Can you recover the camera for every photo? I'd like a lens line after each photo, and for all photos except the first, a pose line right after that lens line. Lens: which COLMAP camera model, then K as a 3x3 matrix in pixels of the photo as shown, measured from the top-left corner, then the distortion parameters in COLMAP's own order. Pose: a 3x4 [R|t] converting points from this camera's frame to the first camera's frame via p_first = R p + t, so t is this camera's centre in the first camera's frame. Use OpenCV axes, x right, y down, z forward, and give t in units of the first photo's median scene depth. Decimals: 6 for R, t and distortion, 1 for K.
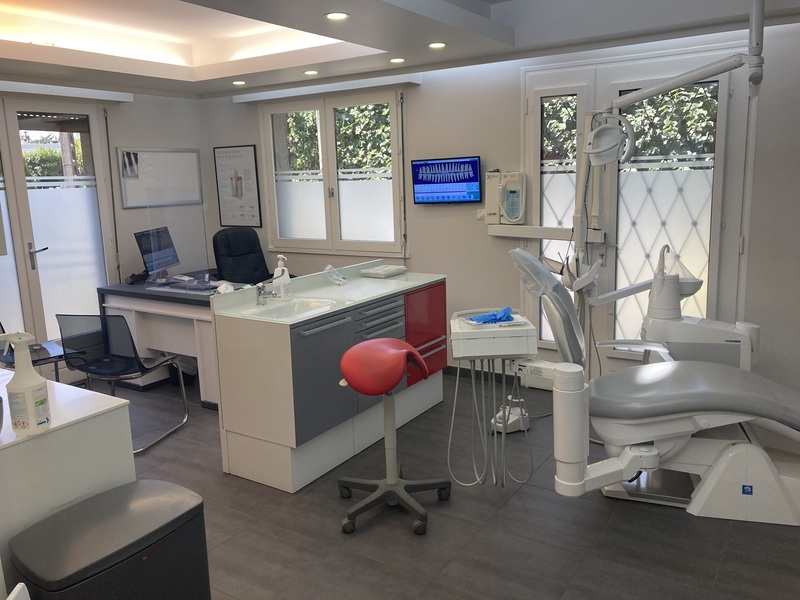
lens RADIAL K [[658.5, 0, 402.7], [0, 658.5, 295.8], [0, 0, 1]] dist [0.056087, -0.062308]
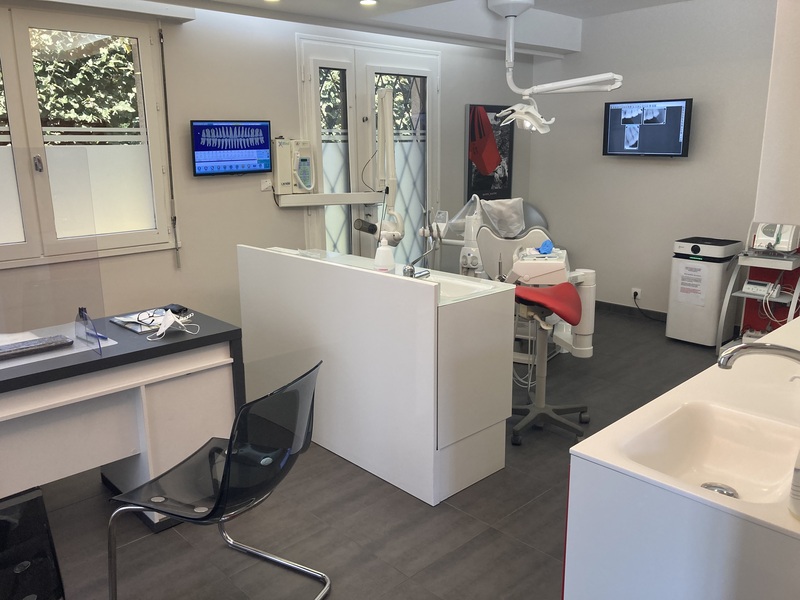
lens RADIAL K [[658.5, 0, 402.7], [0, 658.5, 295.8], [0, 0, 1]] dist [0.056087, -0.062308]
pose [[0.225552, -0.195005, 0.954515, -0.742523], [0.171905, 0.972356, 0.158028, -0.085773], [-0.958945, 0.128442, 0.252839, 0.602245]]
